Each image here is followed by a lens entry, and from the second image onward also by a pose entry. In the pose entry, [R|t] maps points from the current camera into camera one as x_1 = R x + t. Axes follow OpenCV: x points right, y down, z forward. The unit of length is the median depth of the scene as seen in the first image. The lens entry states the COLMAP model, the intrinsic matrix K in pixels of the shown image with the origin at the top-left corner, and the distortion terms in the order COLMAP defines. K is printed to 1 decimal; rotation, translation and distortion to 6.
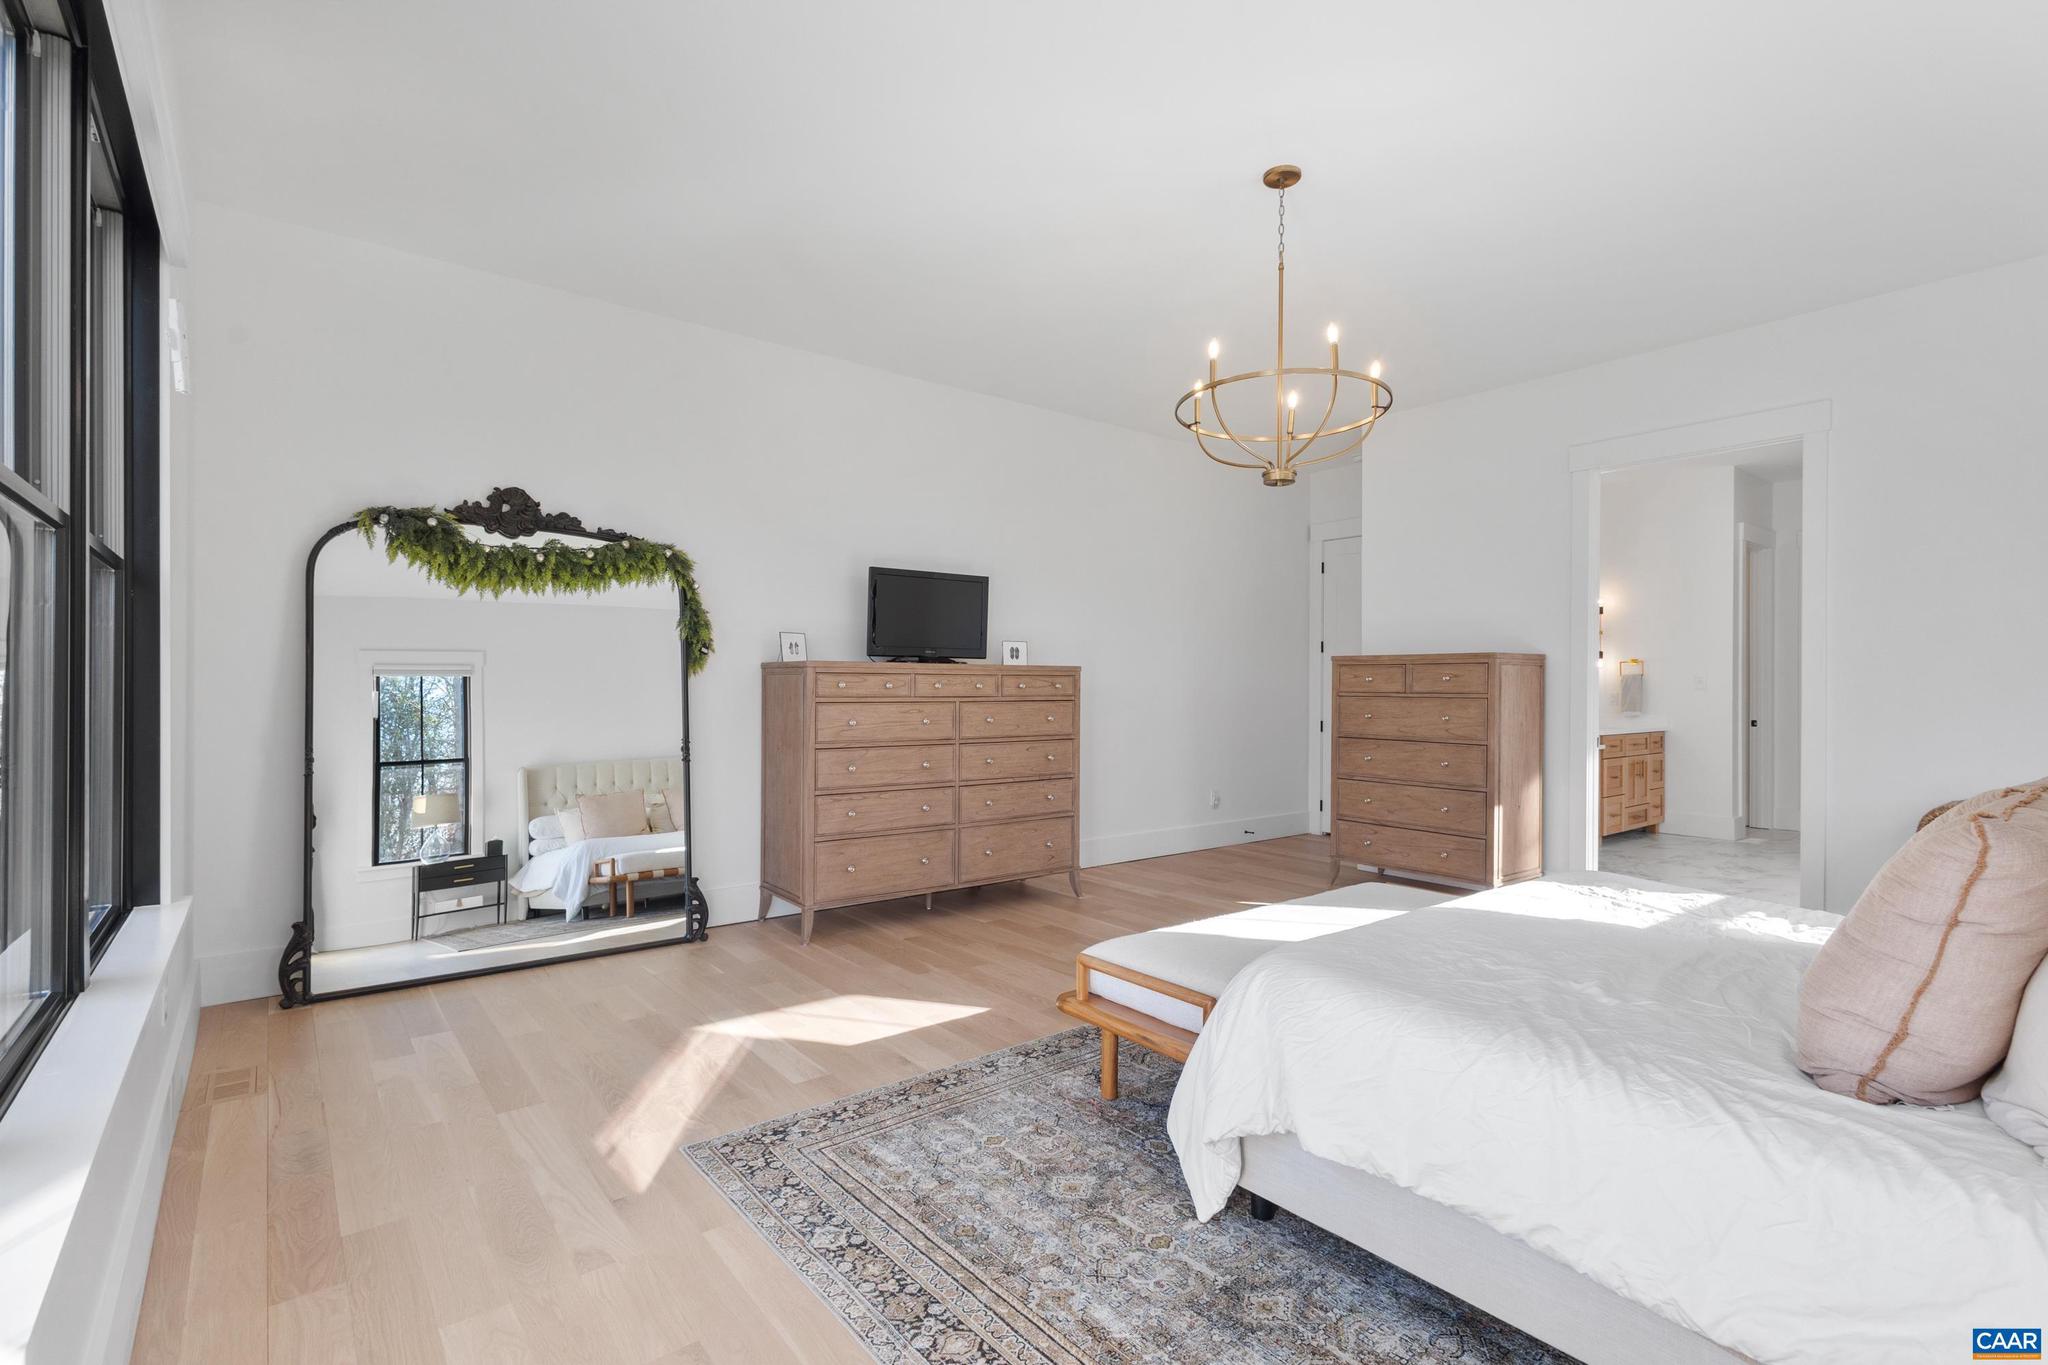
lens RADIAL K [[947.1, 0, 1024.0], [0, 947.1, 682.5], [0, 0, 1]] dist [0.000078, 0.000005]
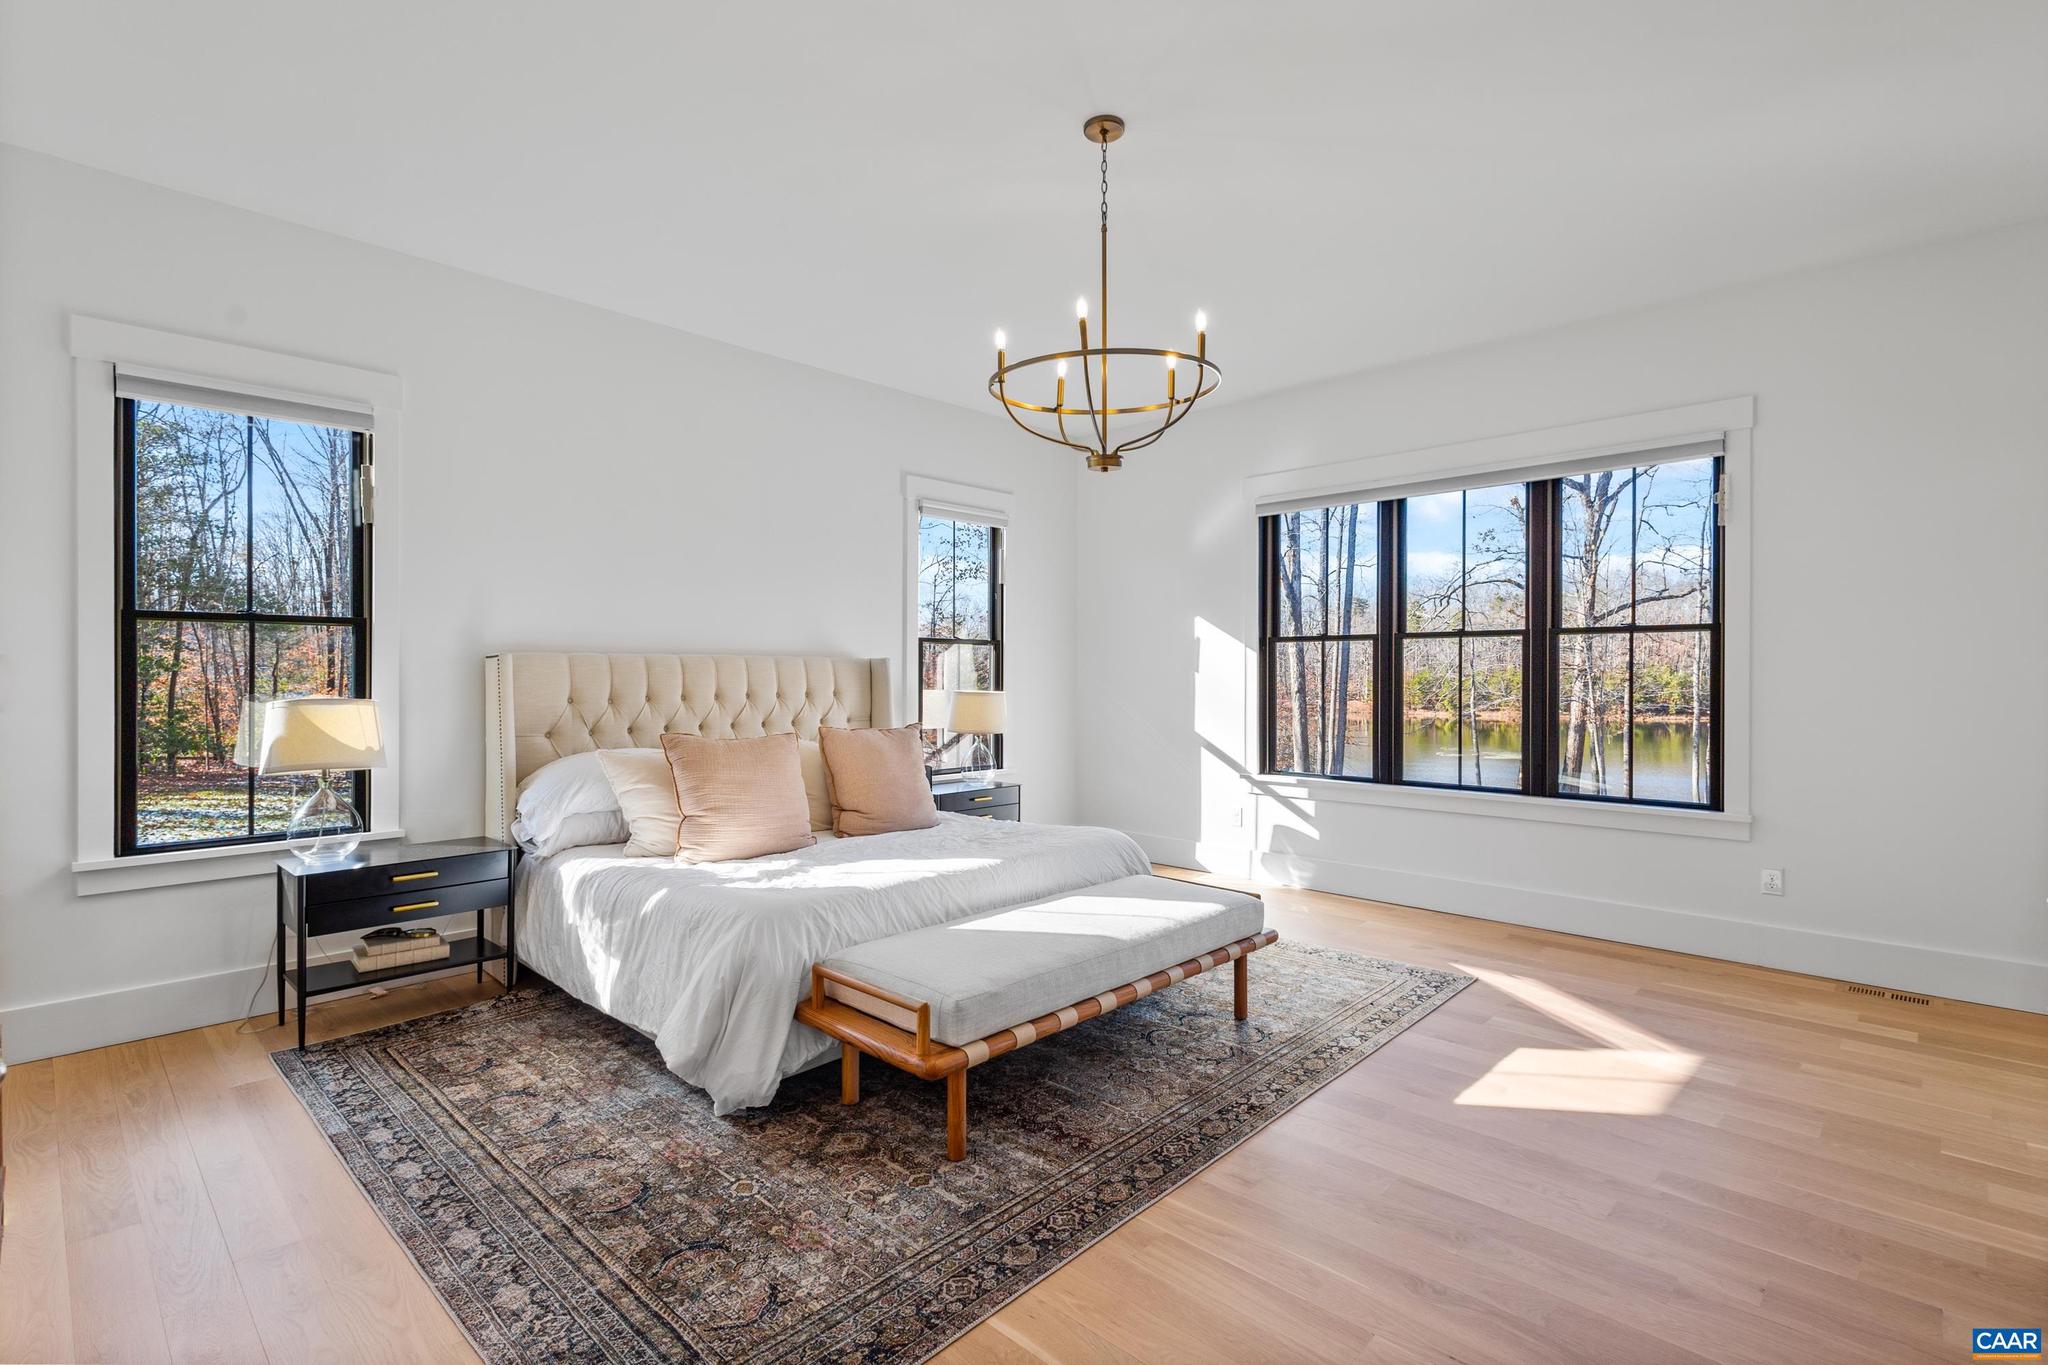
lens RADIAL K [[968.4, 0, 1020.7], [0, 968.4, 671.7], [0, 0, 1]] dist [-0.000765, -0.000055]
pose [[-0.991581, -0.005579, -0.129370, 0.526914], [-0.005731, 0.999983, 0.000797, -0.020222], [0.129363, 0.001532, -0.991596, 2.148858]]
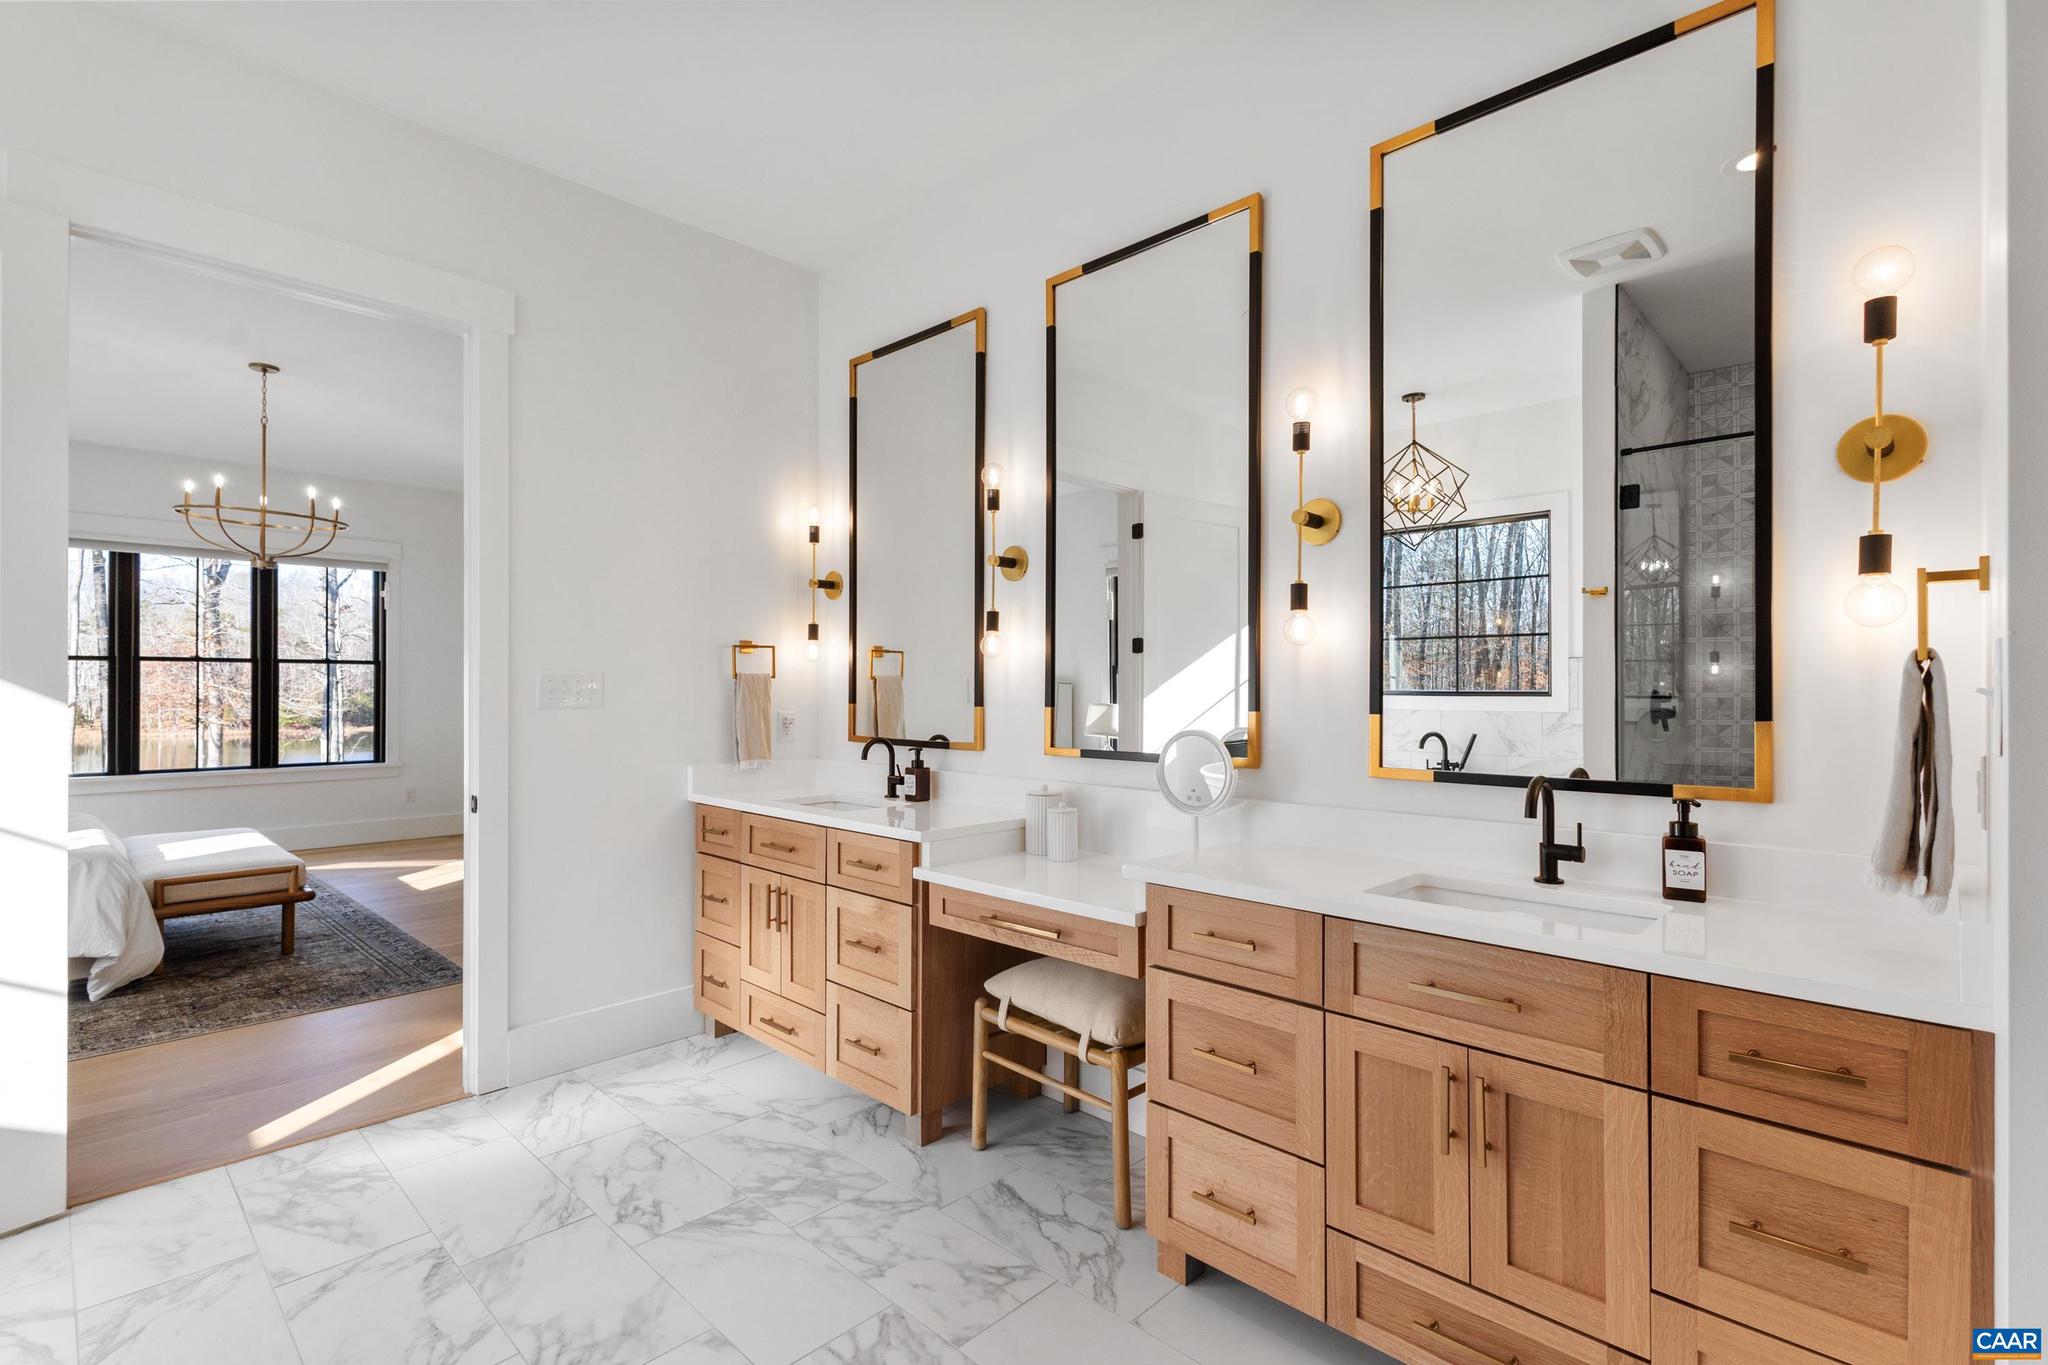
lens RADIAL K [[947.1, 0, 1024.0], [0, 947.1, 682.5], [0, 0, 1]] dist [0.000078, 0.000005]
pose [[0.121419, -0.008636, -0.992564, 2.182257], [0.001452, 0.999963, -0.008522, -0.010800], [0.992600, -0.000406, 0.121427, 2.293011]]
